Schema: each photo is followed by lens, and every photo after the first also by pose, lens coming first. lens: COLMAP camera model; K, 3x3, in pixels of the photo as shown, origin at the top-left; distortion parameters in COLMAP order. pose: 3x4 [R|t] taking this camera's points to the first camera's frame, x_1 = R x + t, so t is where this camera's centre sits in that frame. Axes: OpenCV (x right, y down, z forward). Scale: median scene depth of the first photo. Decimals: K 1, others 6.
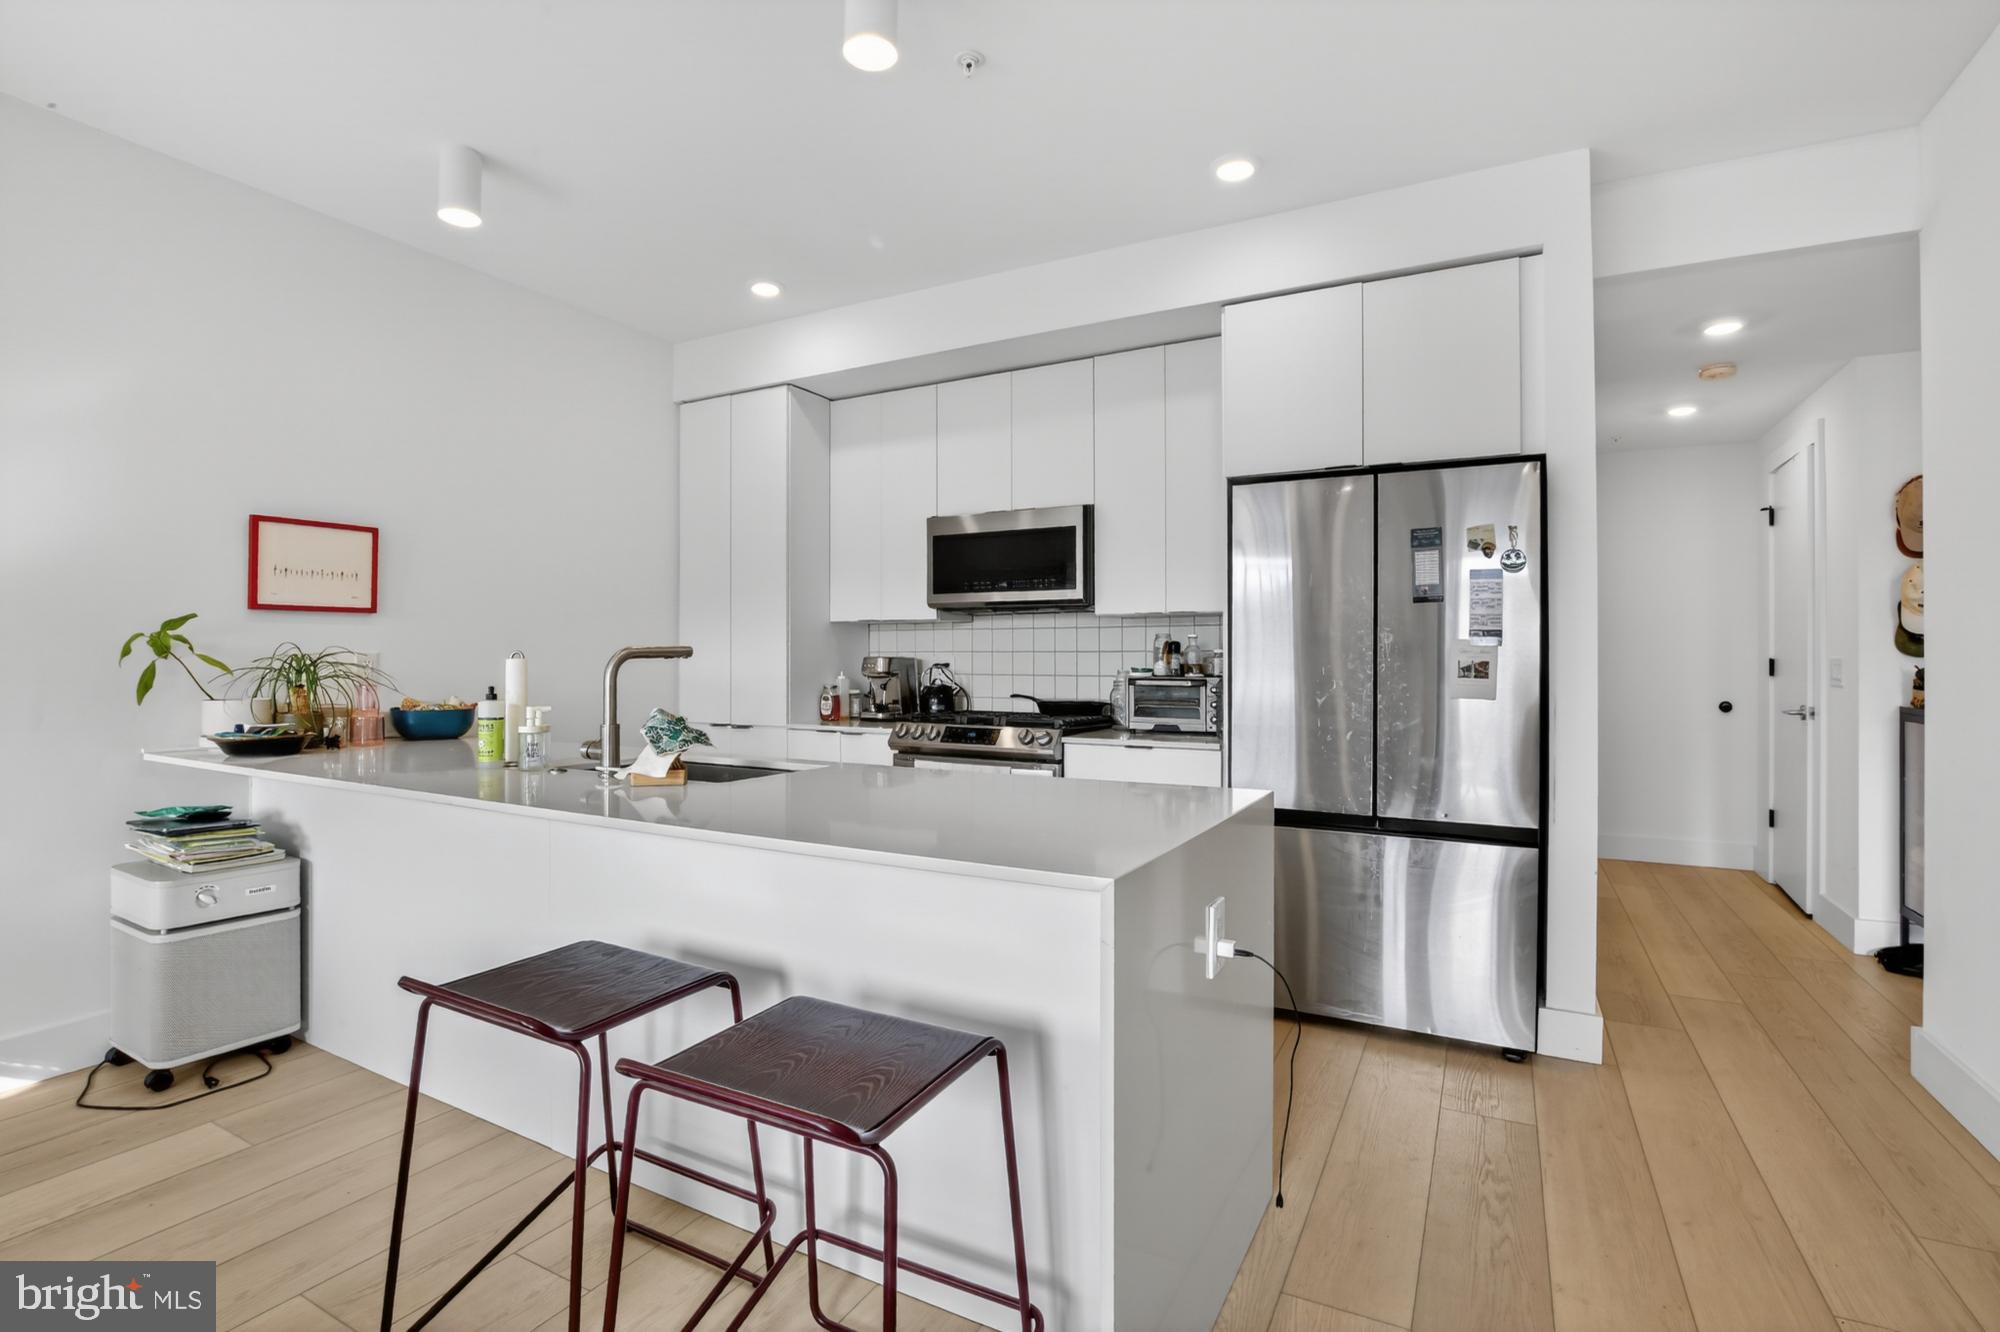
lens RADIAL K [[909.2, 0, 1000.0], [0, 909.2, 666.0], [0, 0, 1]] dist [-0.016229, -0.000576]
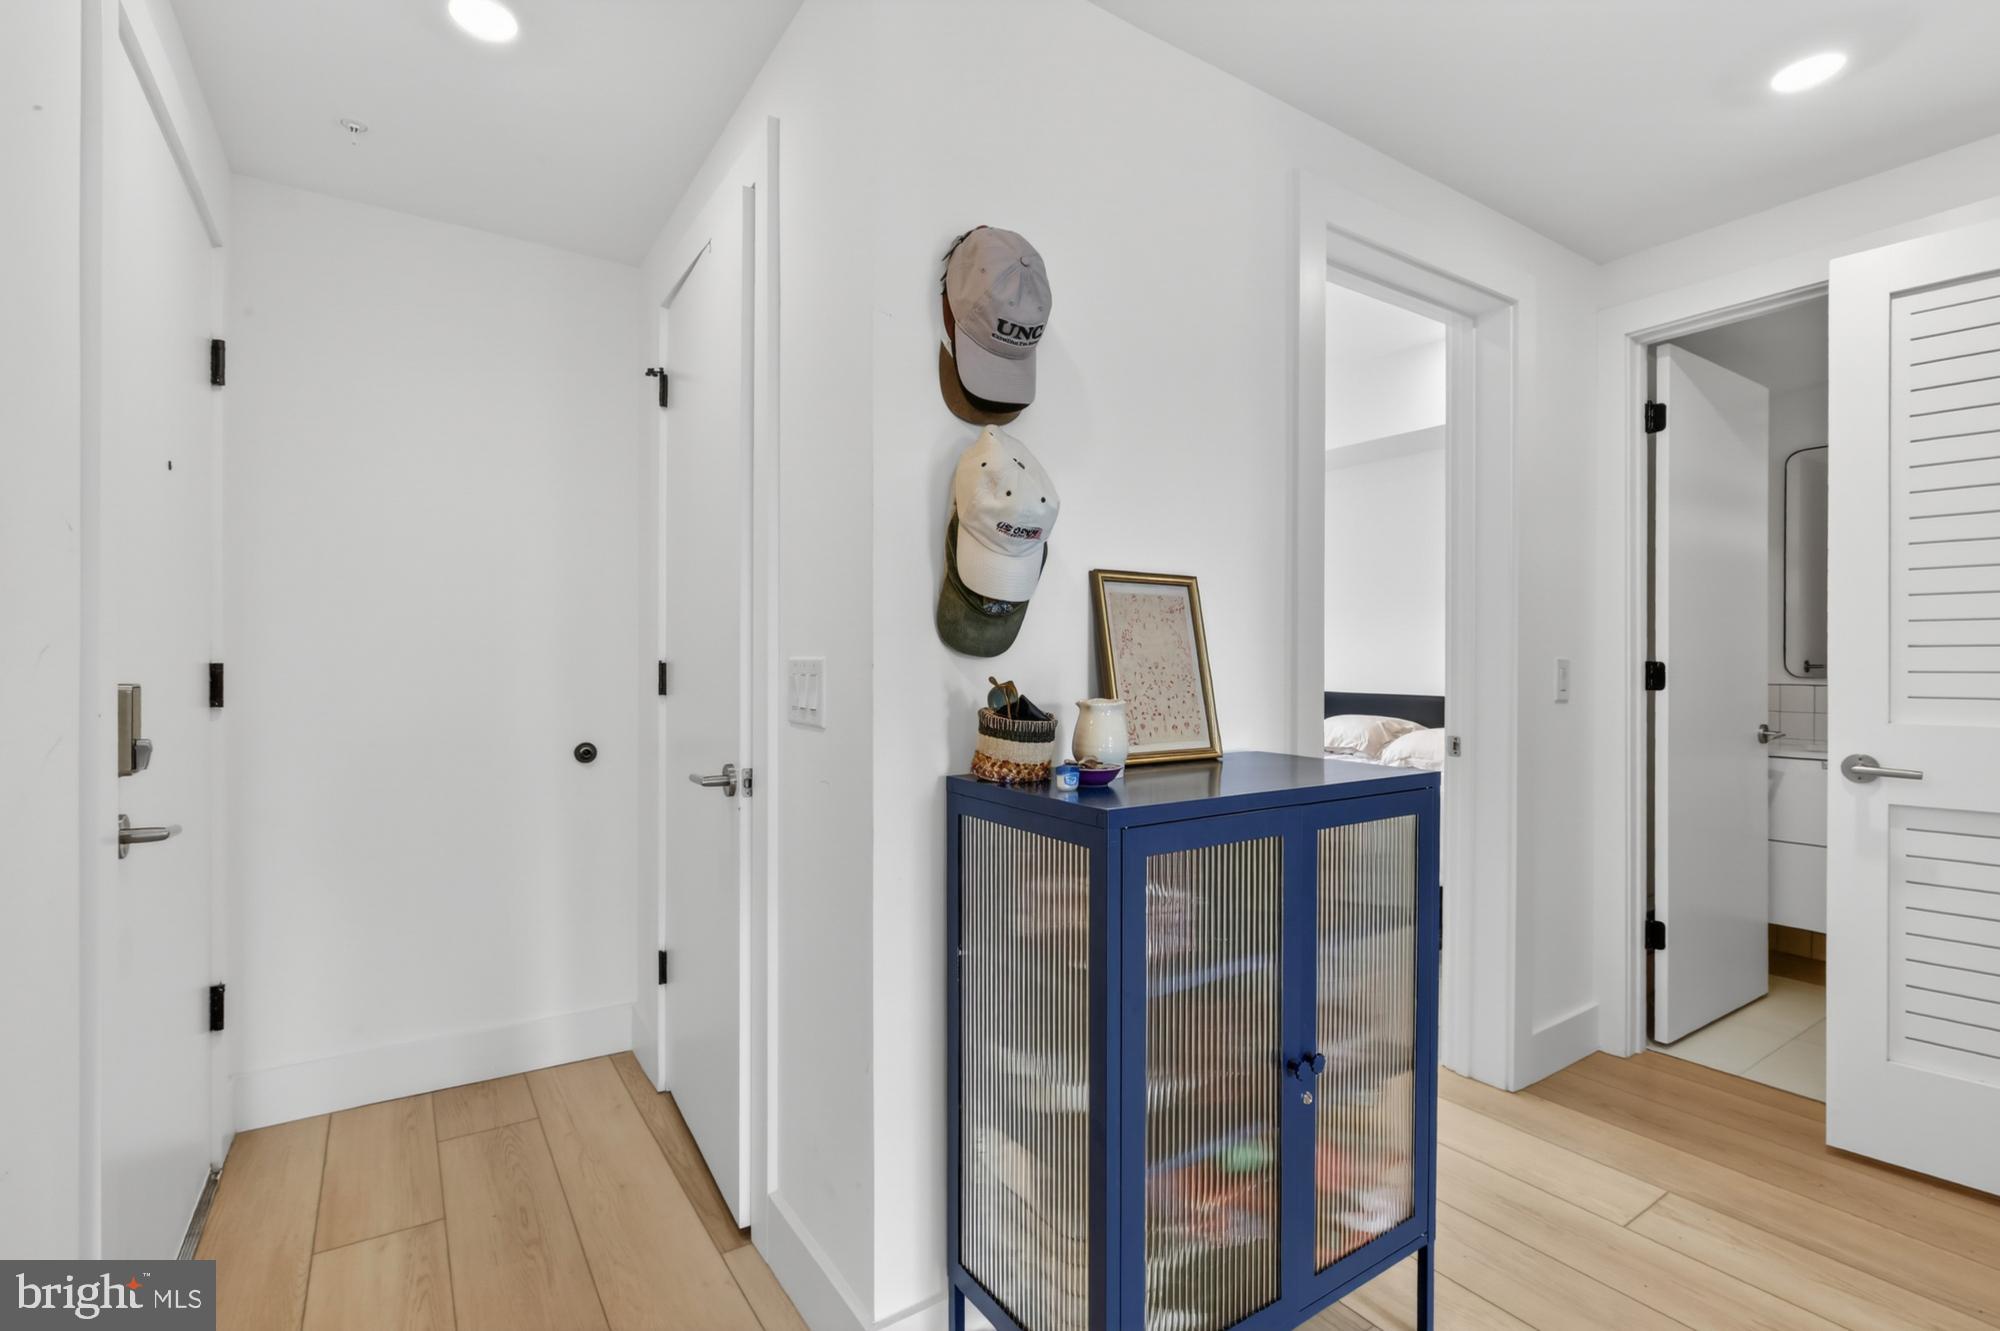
lens RADIAL K [[909.2, 0, 1000.0], [0, 909.2, 665.5], [0, 0, 1]] dist [-0.016229, -0.000576]
pose [[0.454511, 0.004448, 0.890730, 0.553652], [-0.000820, 0.999989, -0.004576, -0.004076], [-0.890741, 0.001349, 0.454510, 0.676430]]
